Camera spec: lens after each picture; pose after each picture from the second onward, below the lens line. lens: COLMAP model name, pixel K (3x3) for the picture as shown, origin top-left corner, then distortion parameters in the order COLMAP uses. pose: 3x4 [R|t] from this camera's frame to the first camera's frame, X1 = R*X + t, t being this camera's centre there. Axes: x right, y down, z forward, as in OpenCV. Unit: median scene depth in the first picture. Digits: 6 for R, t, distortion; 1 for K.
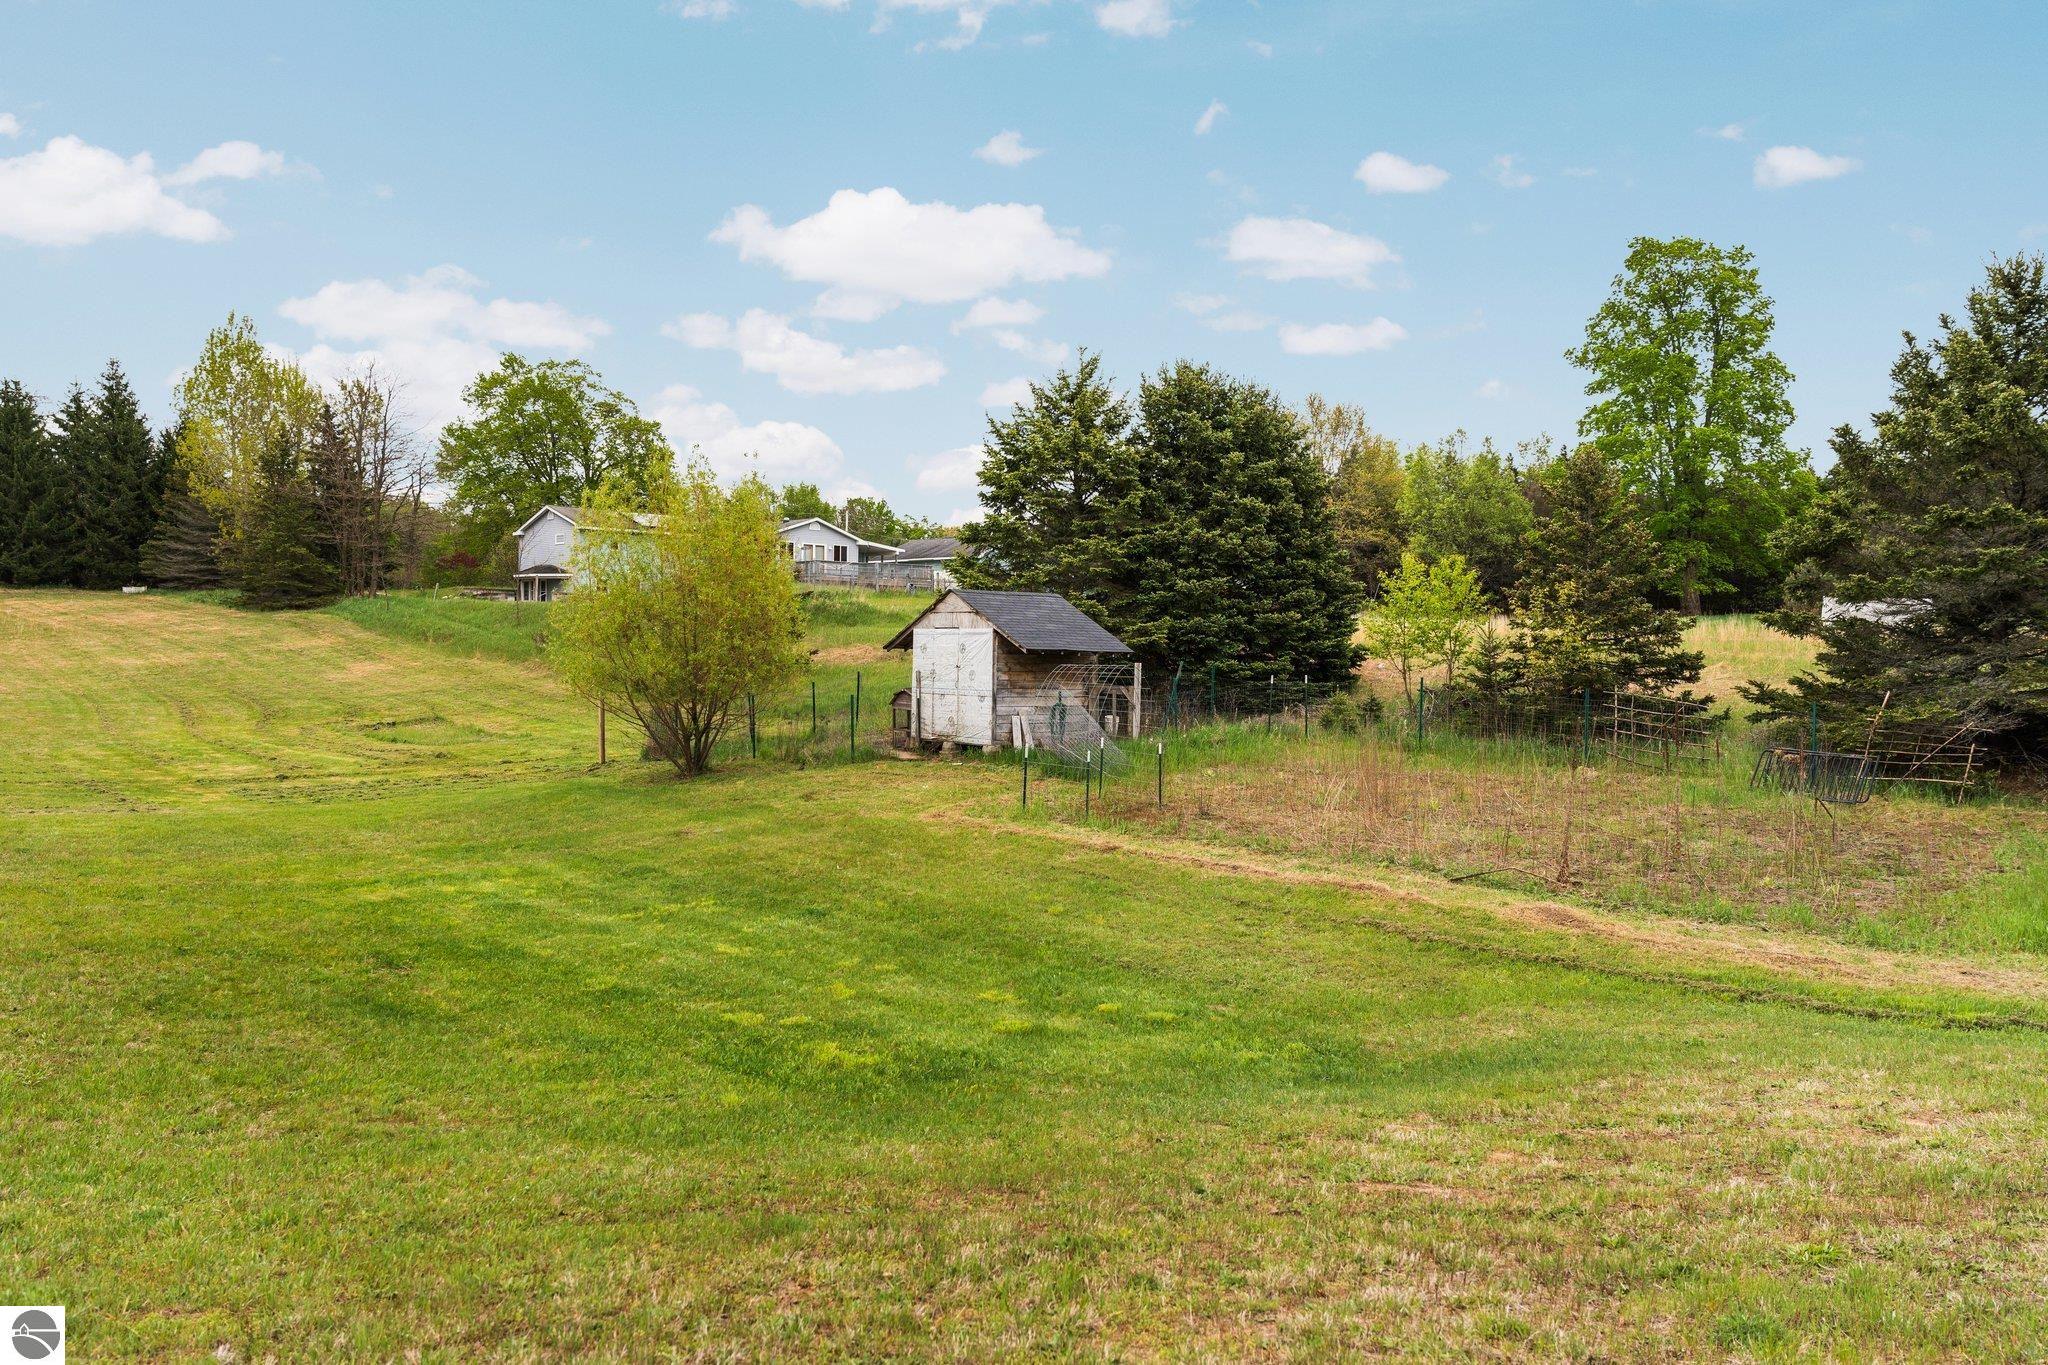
lens RADIAL K [[1480.5, 0, 1024.0], [0, 1480.5, 682.5], [0, 0, 1]] dist [-0.001662, -0.000511]
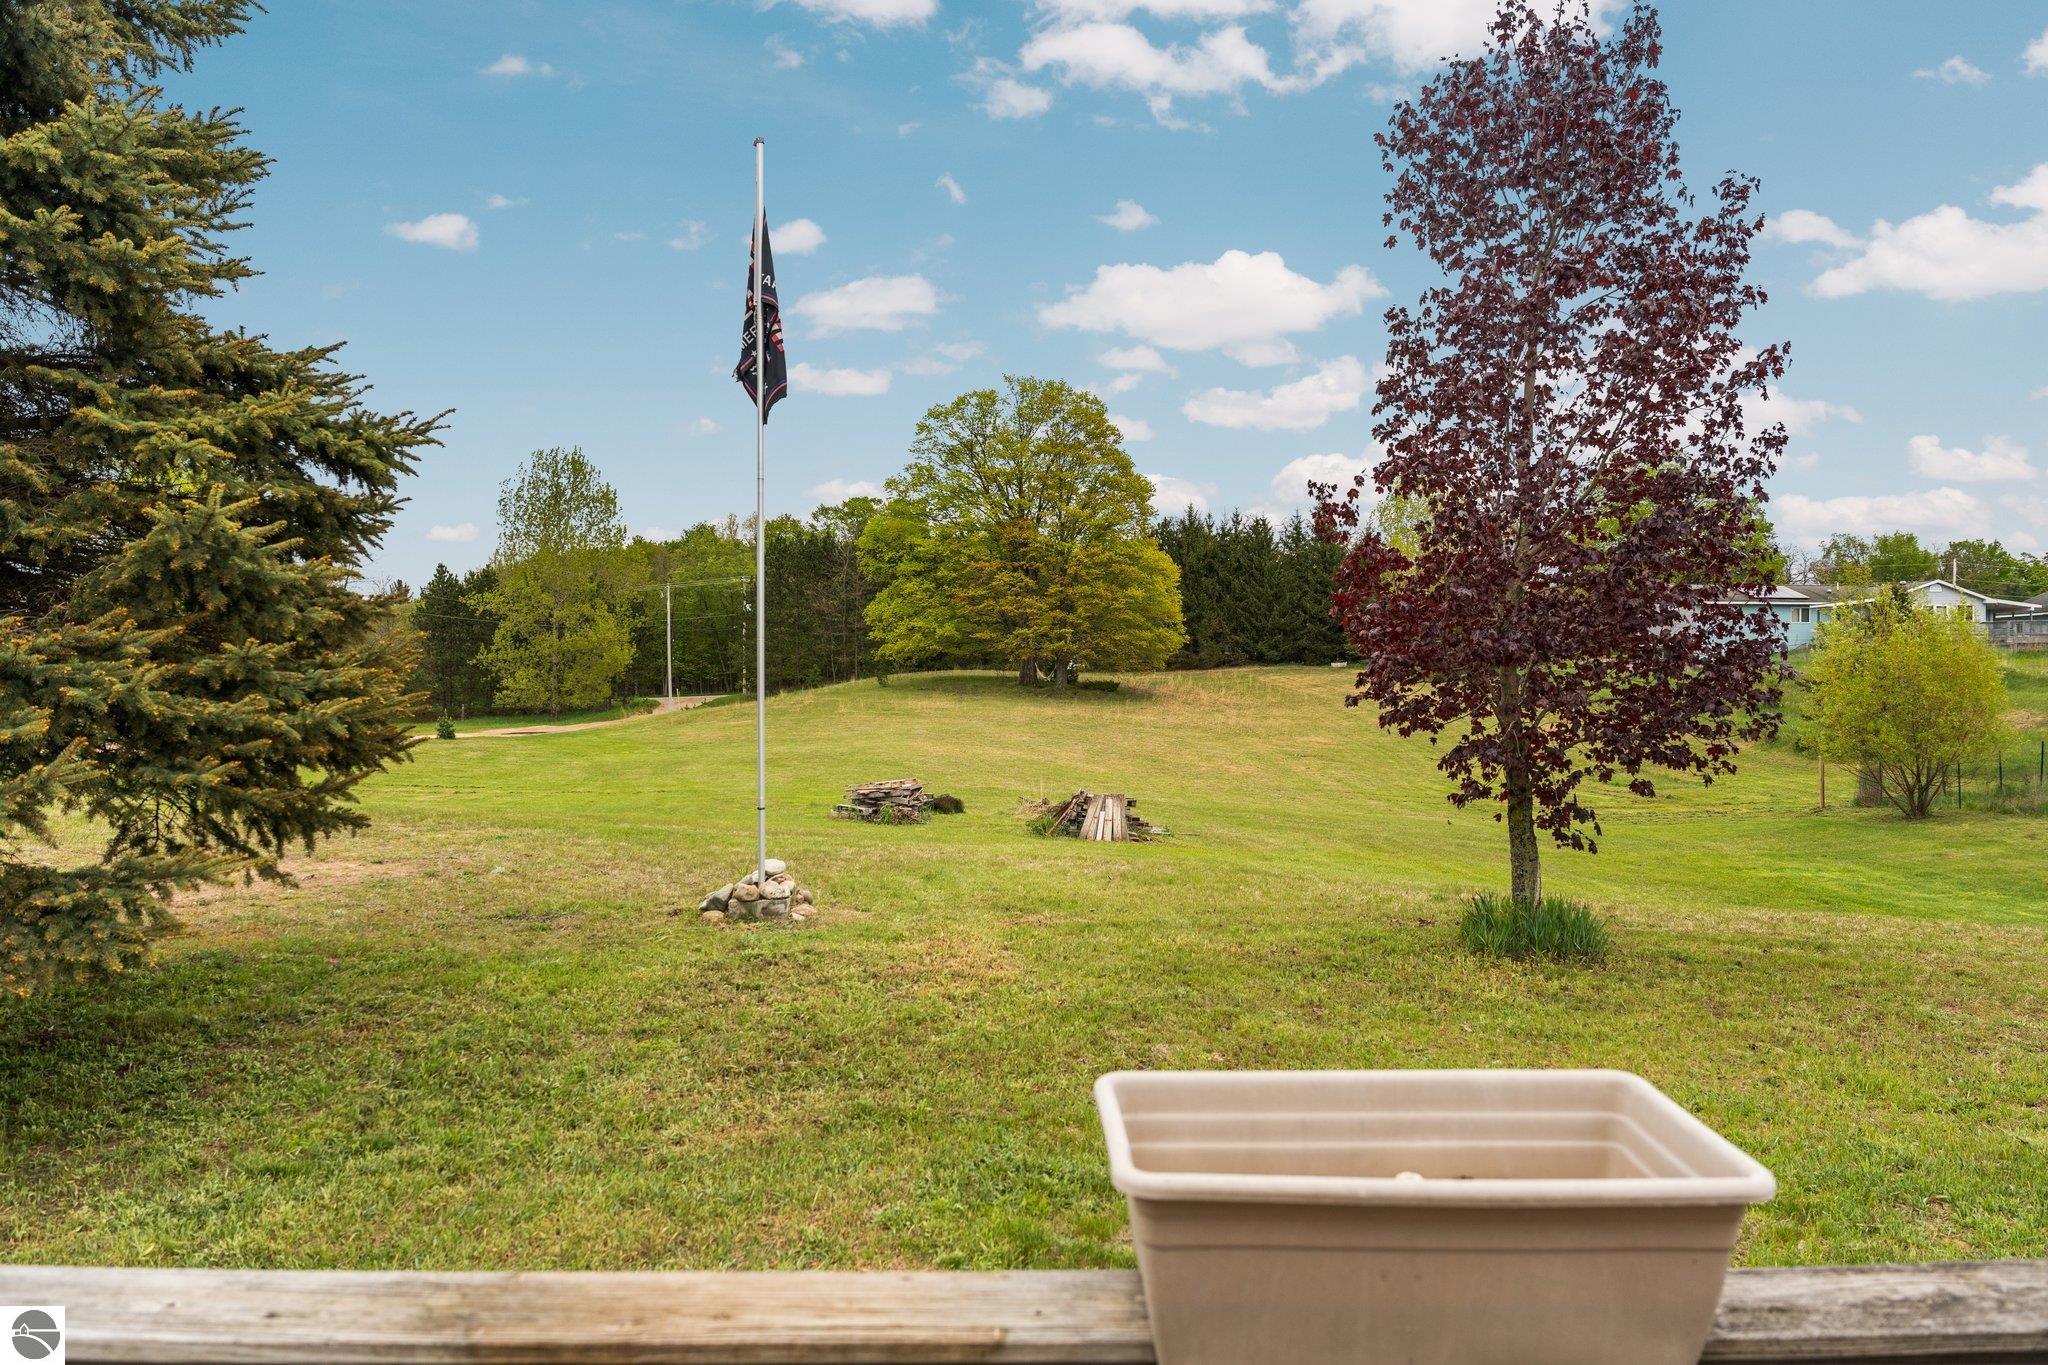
lens RADIAL K [[1360.4, 0, 1024.0], [0, 1360.4, 682.5], [0, 0, 1]] dist [-0.004713, -0.006510]
pose [[0.757467, -0.015446, -0.652691, -0.022647], [-0.007216, 0.999461, -0.032028, -0.015625], [0.652834, 0.028970, 0.756947, -0.449053]]
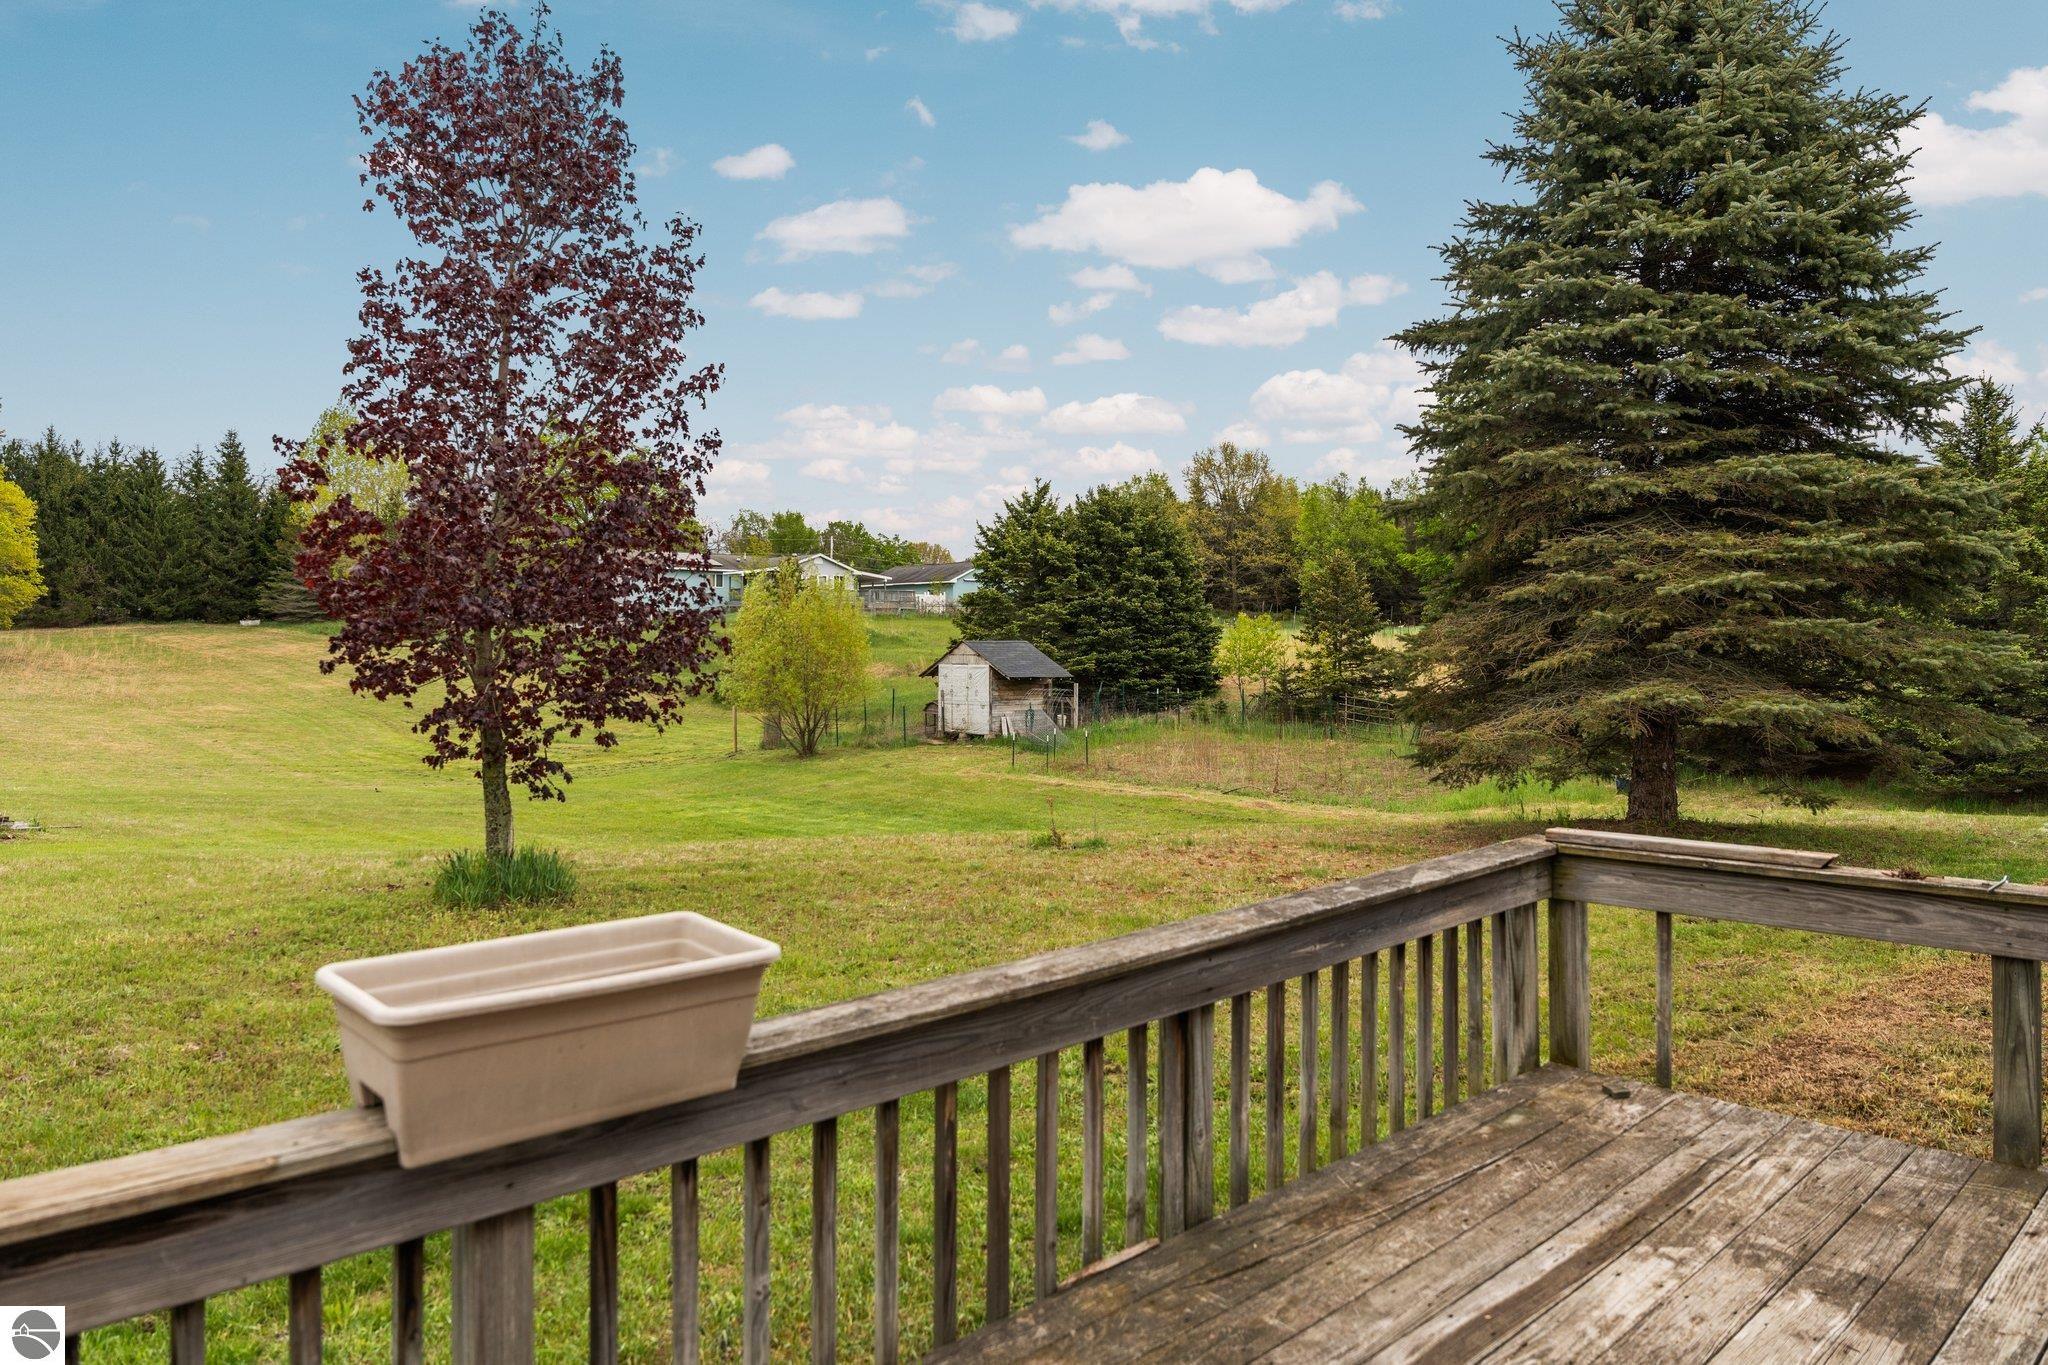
lens RADIAL K [[1376.9, 0, 1024.0], [0, 1376.9, 682.5], [0, 0, 1]] dist [-0.008472, -0.003003]
pose [[0.999405, -0.019307, 0.028585, -0.021847], [0.019258, 0.999813, 0.001996, -0.015766], [-0.028618, -0.001445, 0.999589, -0.467908]]
